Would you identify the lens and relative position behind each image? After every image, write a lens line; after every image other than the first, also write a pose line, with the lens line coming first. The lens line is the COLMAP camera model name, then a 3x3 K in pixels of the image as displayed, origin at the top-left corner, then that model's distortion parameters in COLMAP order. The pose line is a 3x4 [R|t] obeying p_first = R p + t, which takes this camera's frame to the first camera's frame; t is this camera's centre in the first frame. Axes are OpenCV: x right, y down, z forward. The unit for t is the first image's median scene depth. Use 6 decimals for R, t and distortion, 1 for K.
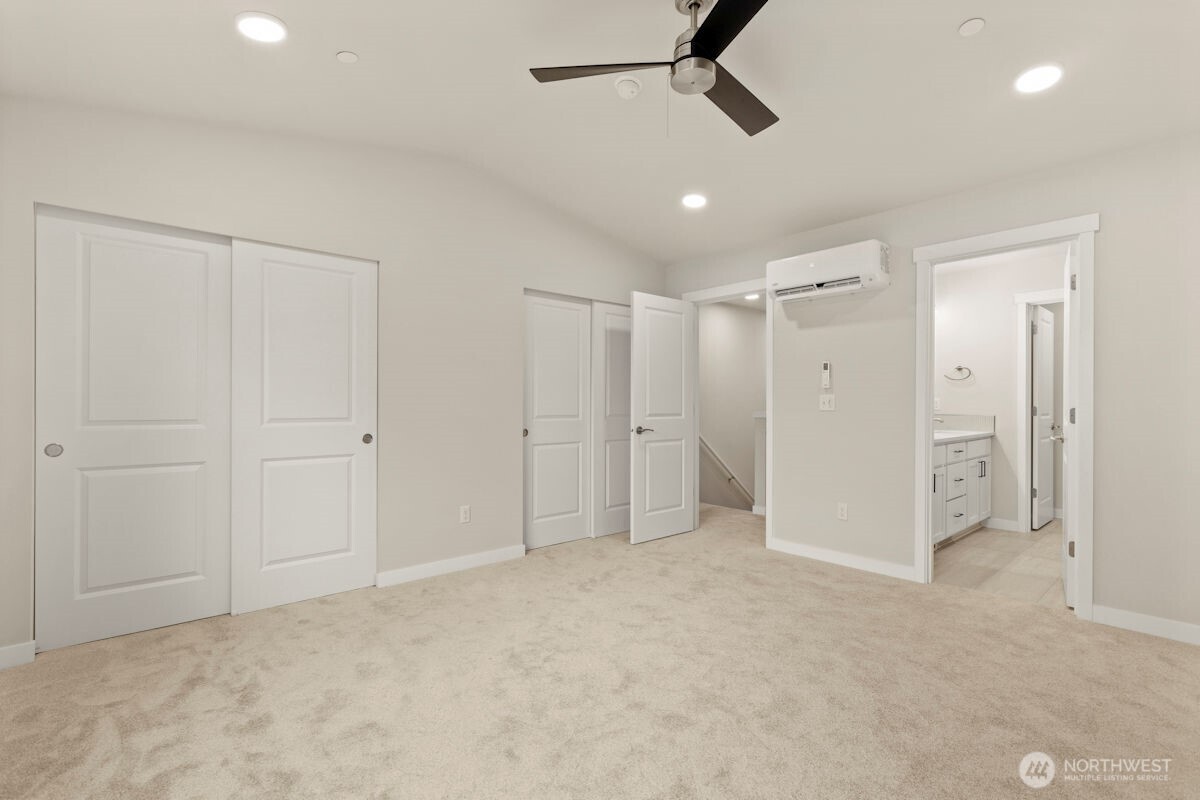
lens RADIAL K [[536.0, 0, 592.9], [0, 536.0, 402.3], [0, 0, 1]] dist [-0.001866, -0.000134]
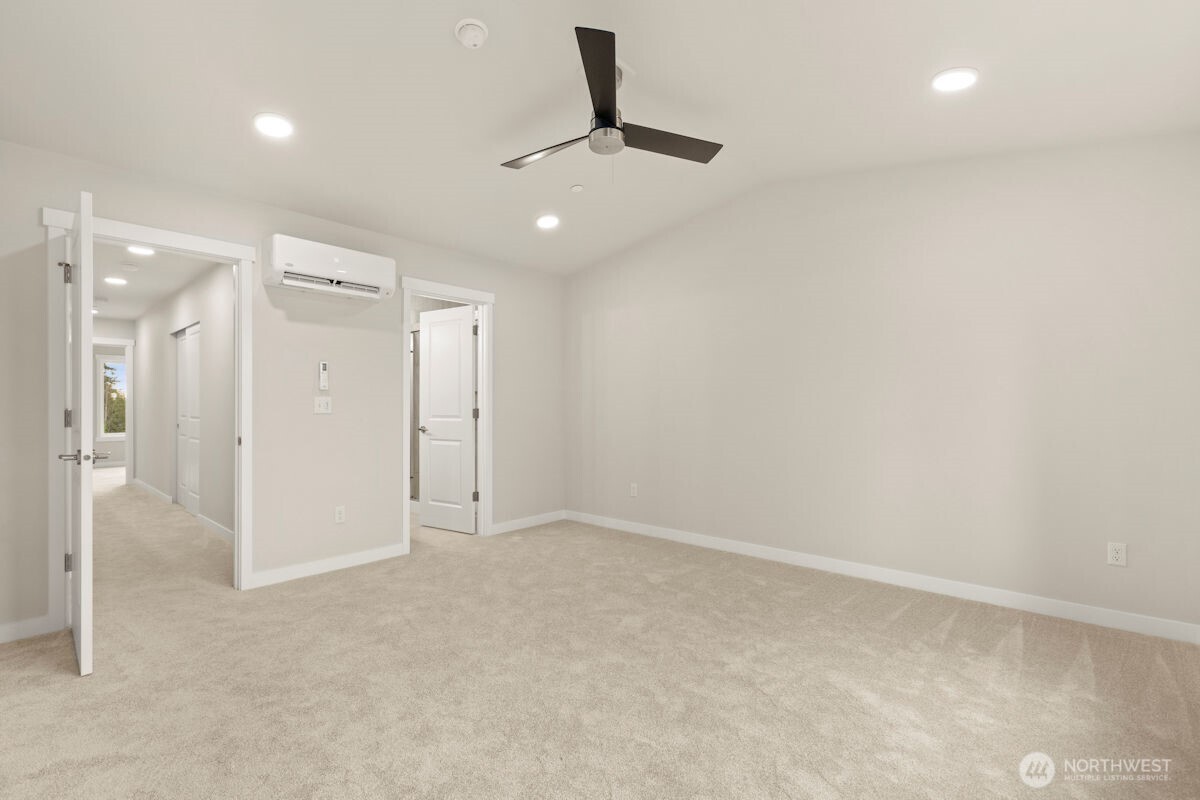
lens RADIAL K [[536.0, 0, 592.9], [0, 536.0, 402.3], [0, 0, 1]] dist [-0.001866, -0.000134]
pose [[-0.109359, 0.005104, 0.993989, -0.563107], [-0.001514, 0.999985, -0.005301, 0.000024], [-0.994001, -0.002085, -0.109349, 0.634103]]
